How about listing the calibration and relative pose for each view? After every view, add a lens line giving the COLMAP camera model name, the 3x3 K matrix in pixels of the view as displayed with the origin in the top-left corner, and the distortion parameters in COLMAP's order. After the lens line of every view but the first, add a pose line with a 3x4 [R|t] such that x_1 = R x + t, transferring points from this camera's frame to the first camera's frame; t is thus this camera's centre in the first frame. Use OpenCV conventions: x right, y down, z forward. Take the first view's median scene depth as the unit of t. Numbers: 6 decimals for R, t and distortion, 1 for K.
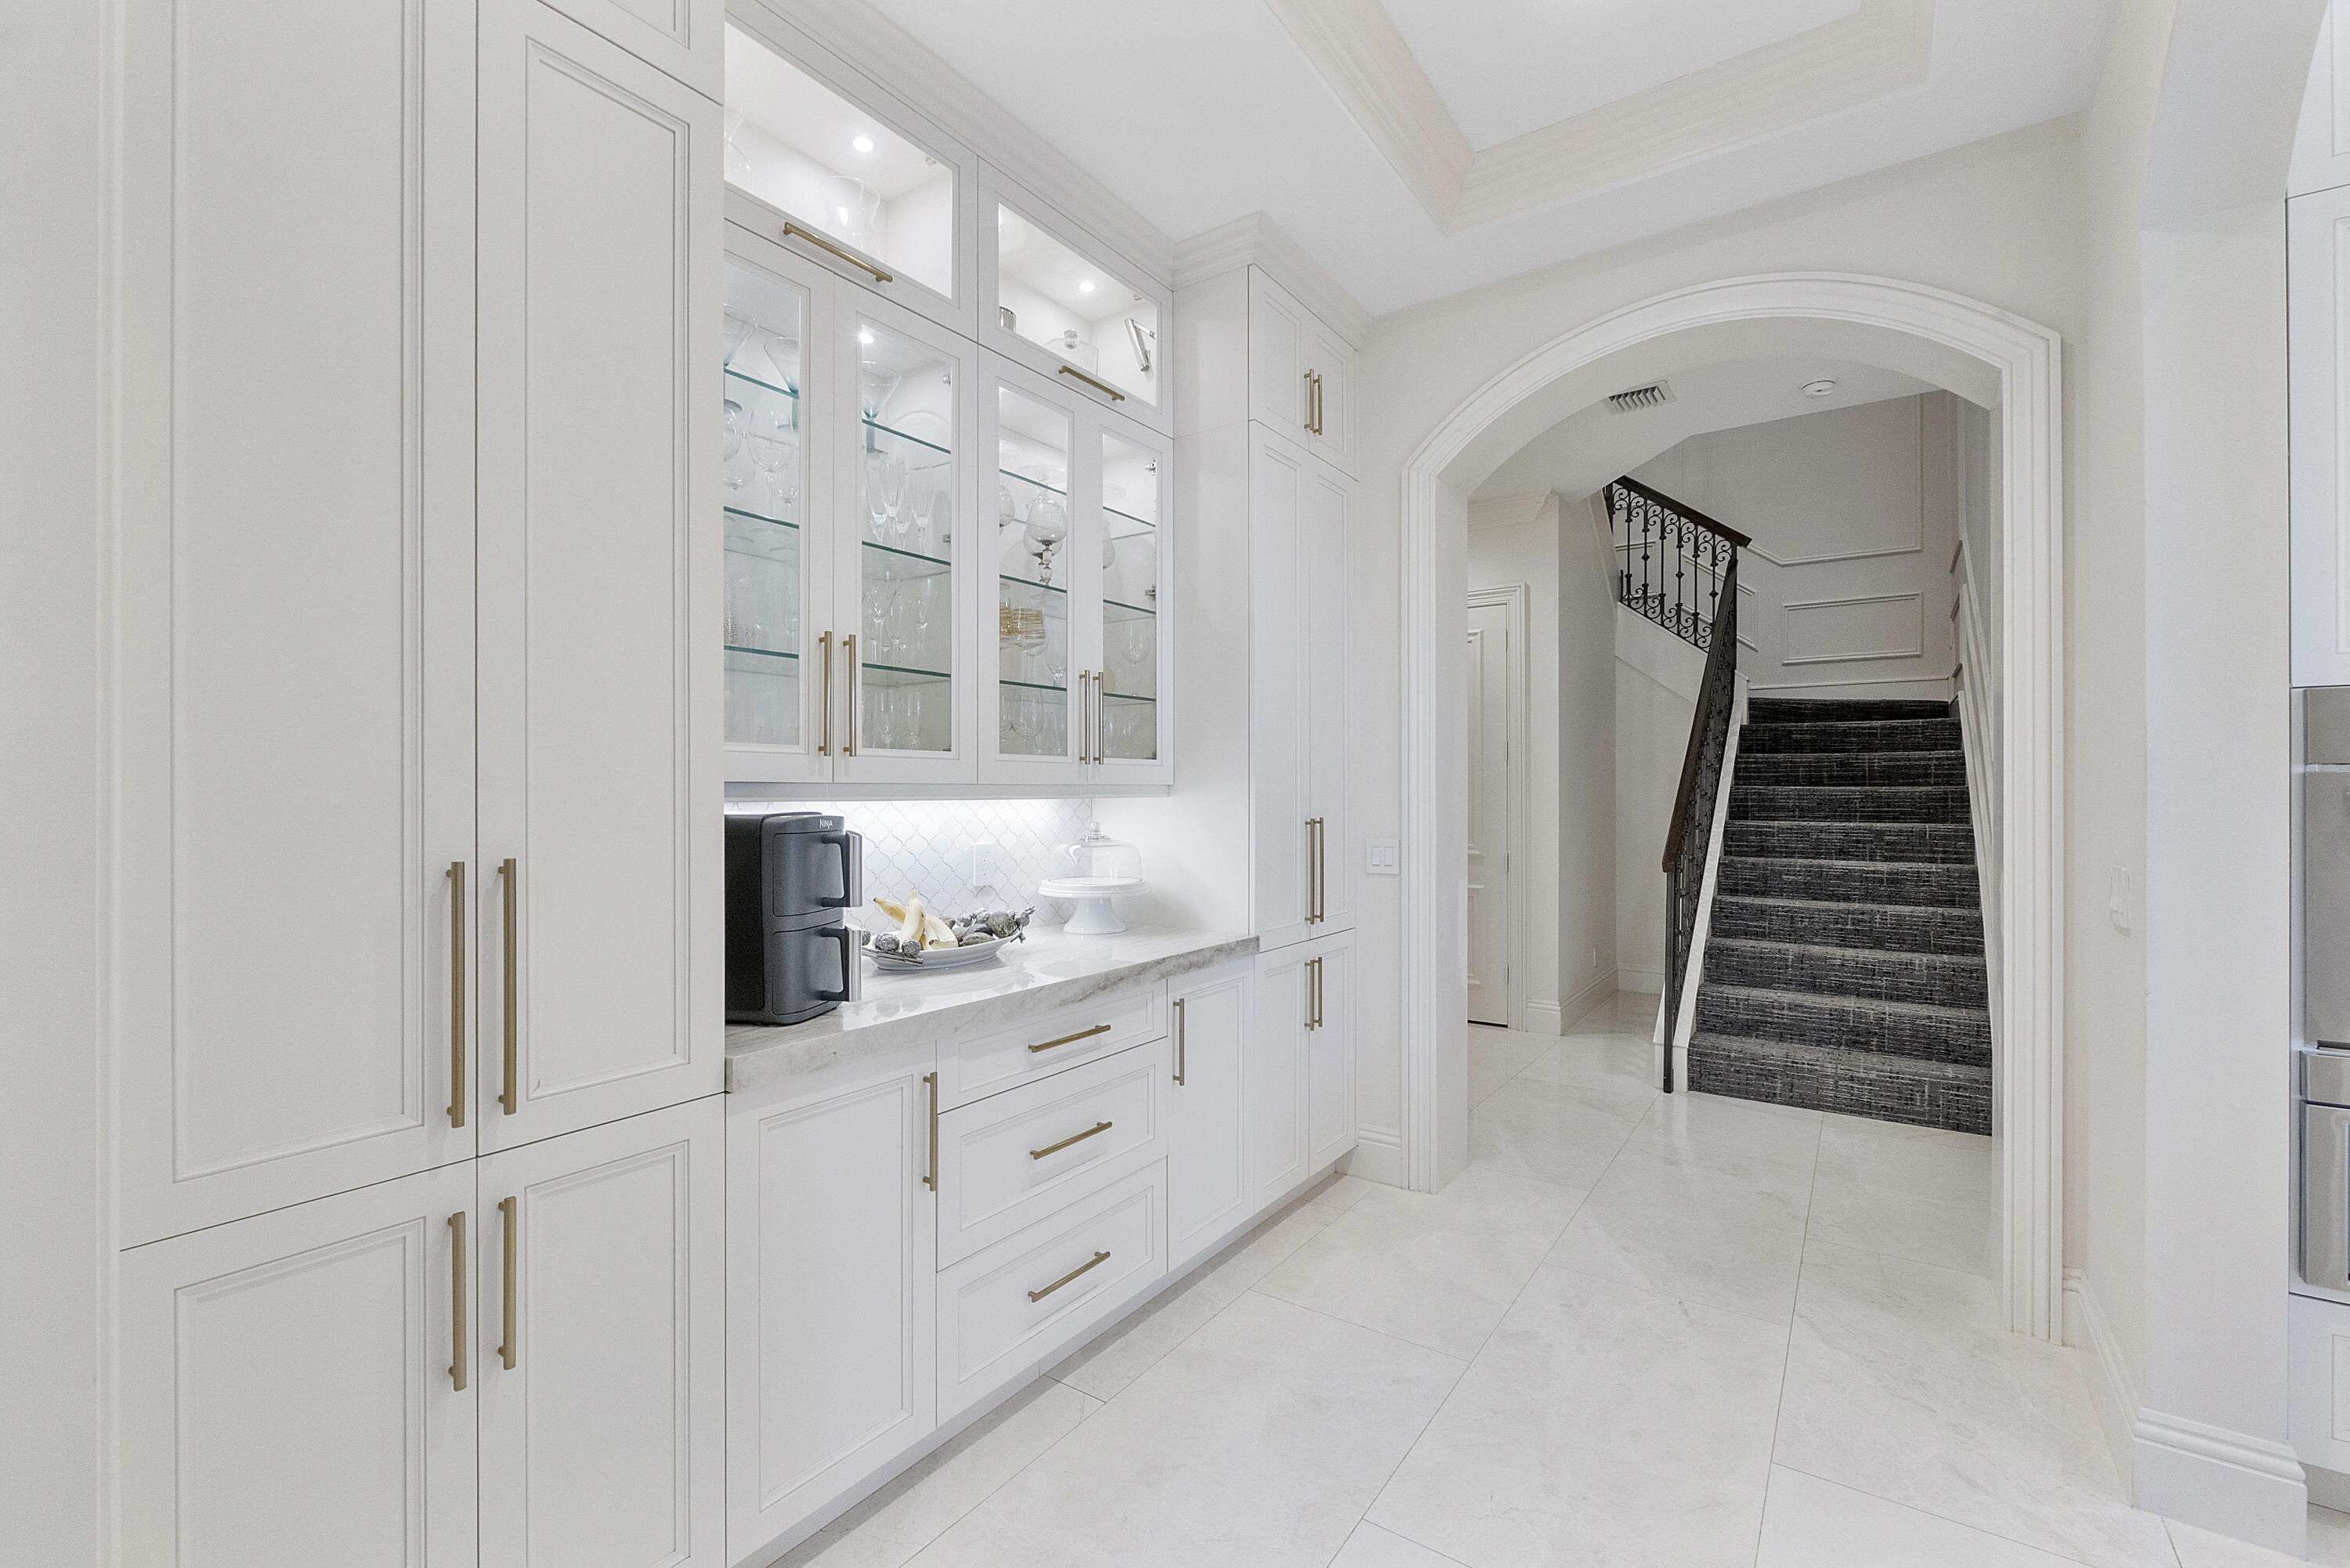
lens RADIAL K [[1018.3, 0, 1176.7], [0, 1018.3, 792.2], [0, 0, 1]] dist [-0.000296, -0.000246]
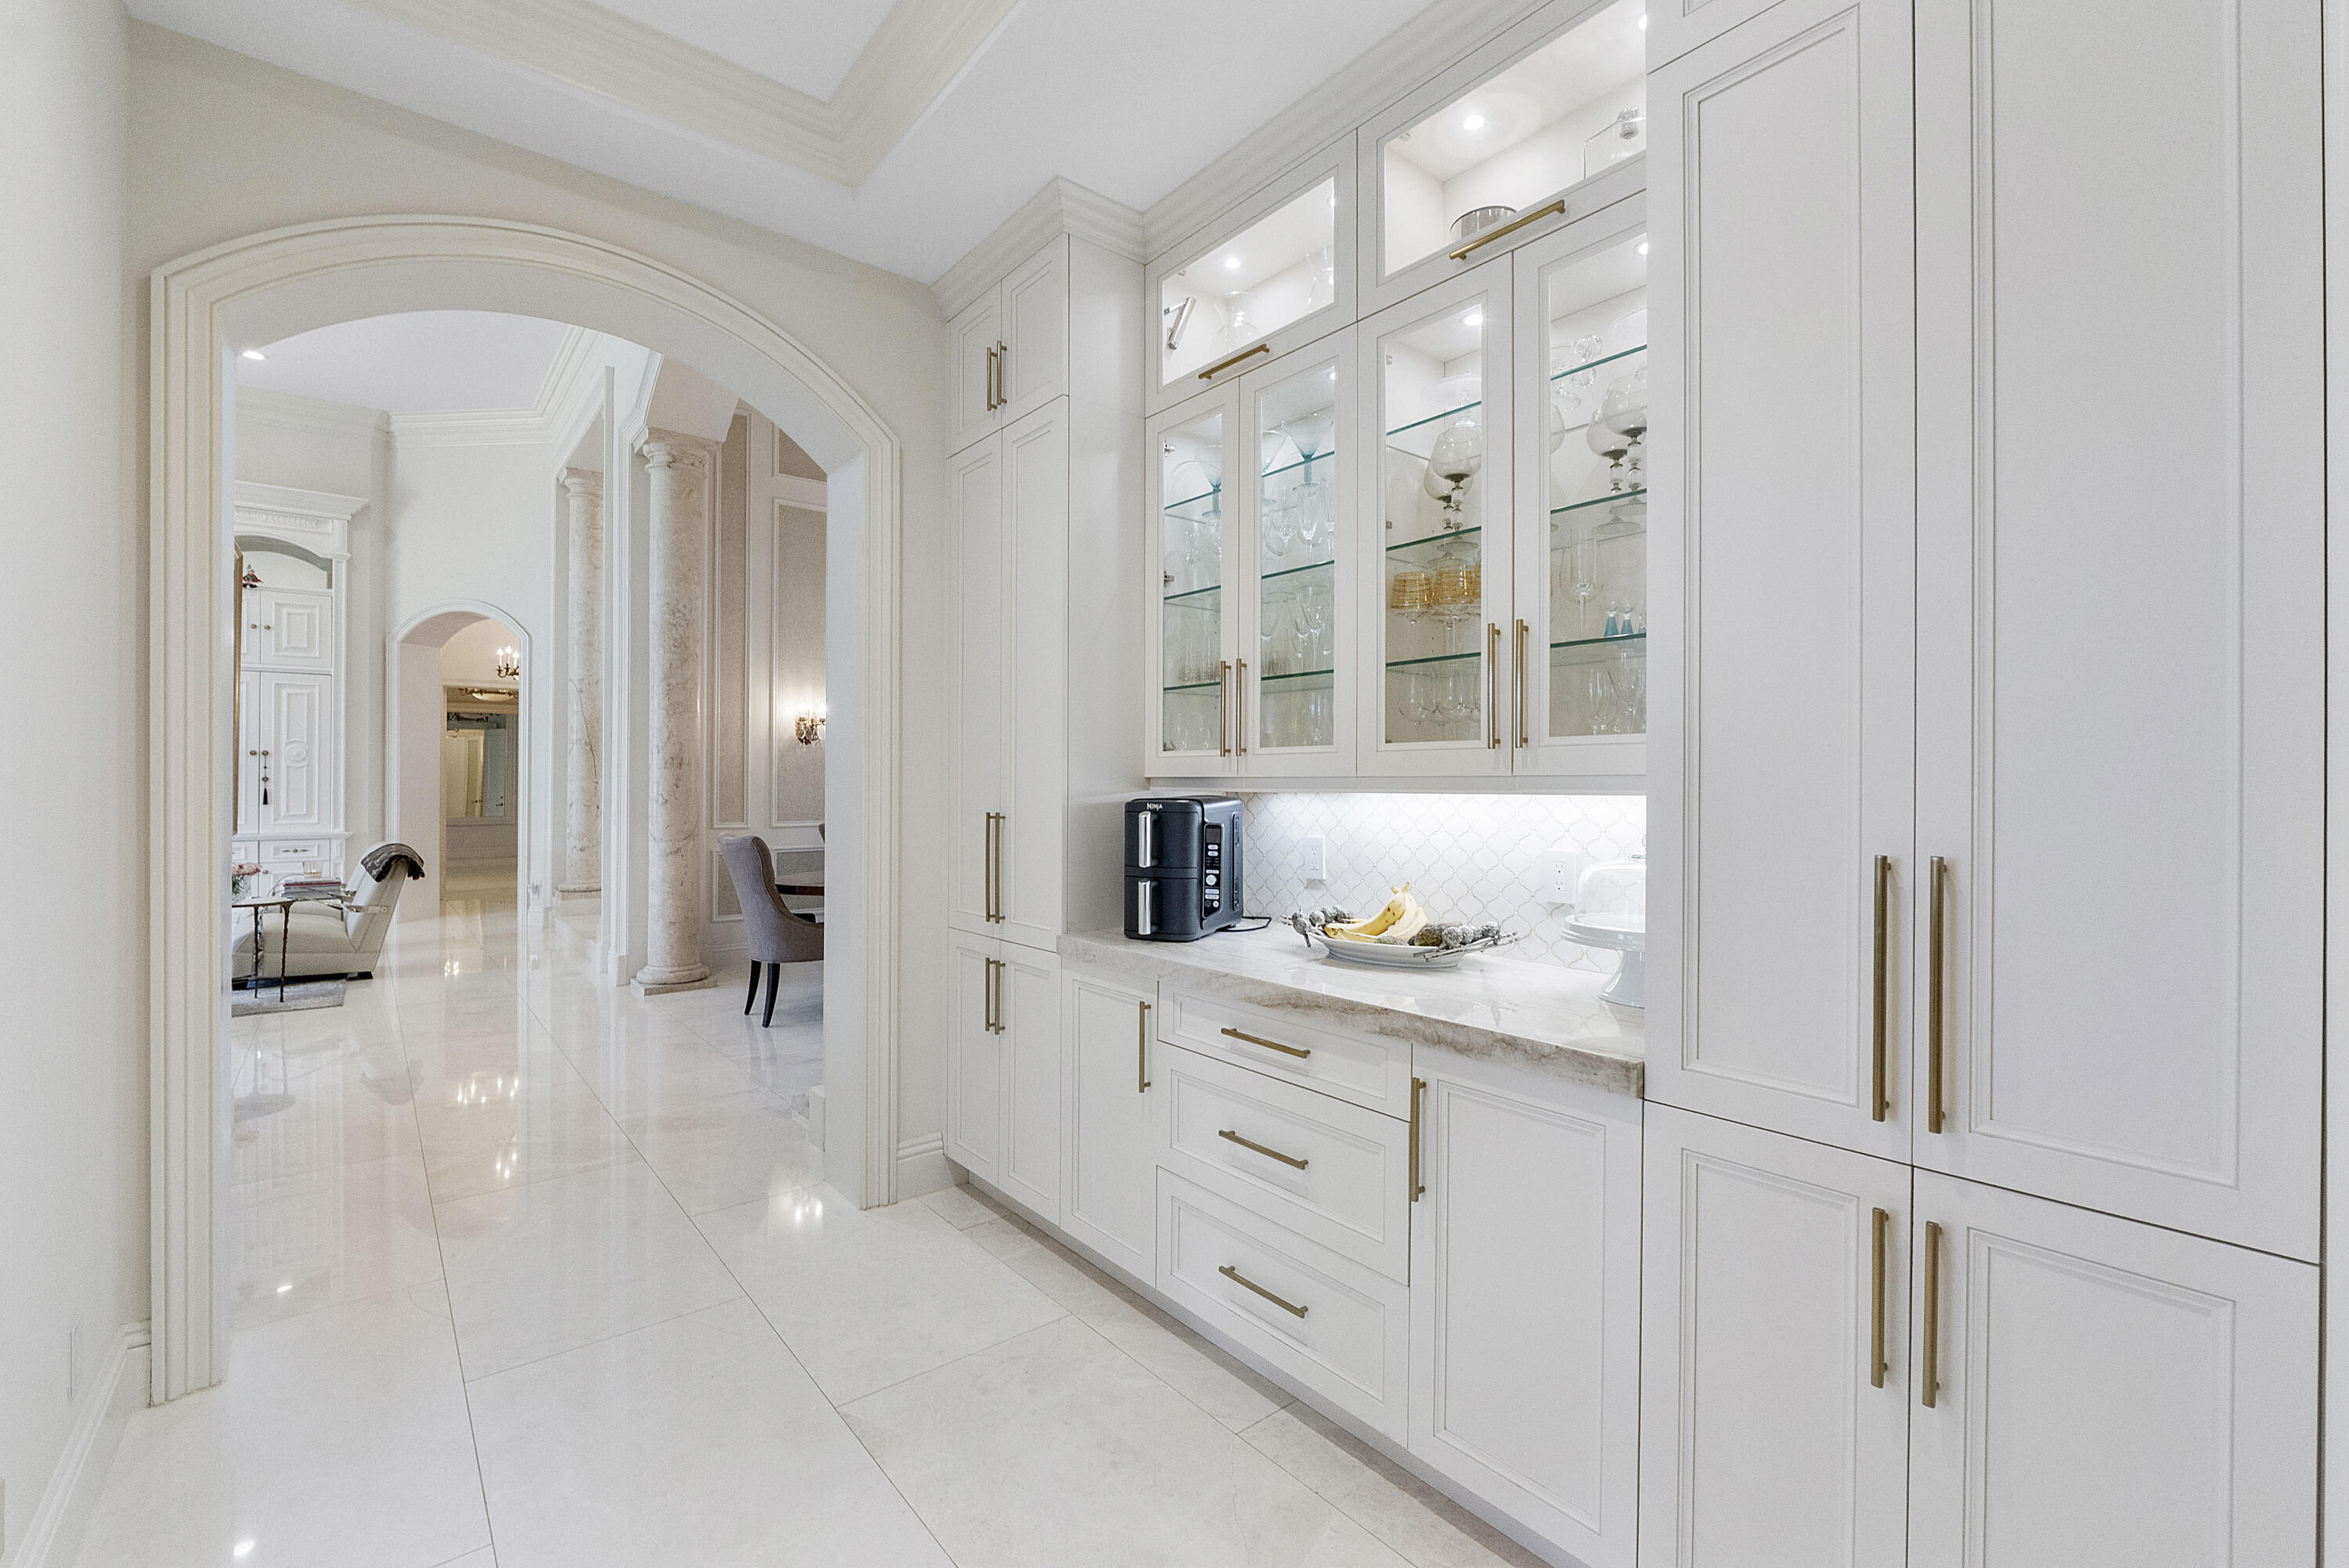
lens RADIAL K [[998.1, 0, 1178.5], [0, 998.1, 777.3], [0, 0, 1]] dist [0.000801, -0.000084]
pose [[-0.270852, -0.003654, -0.962614, 0.756899], [-0.003815, 0.999989, -0.002723, -0.003958], [0.962613, 0.002935, -0.270863, 1.086061]]
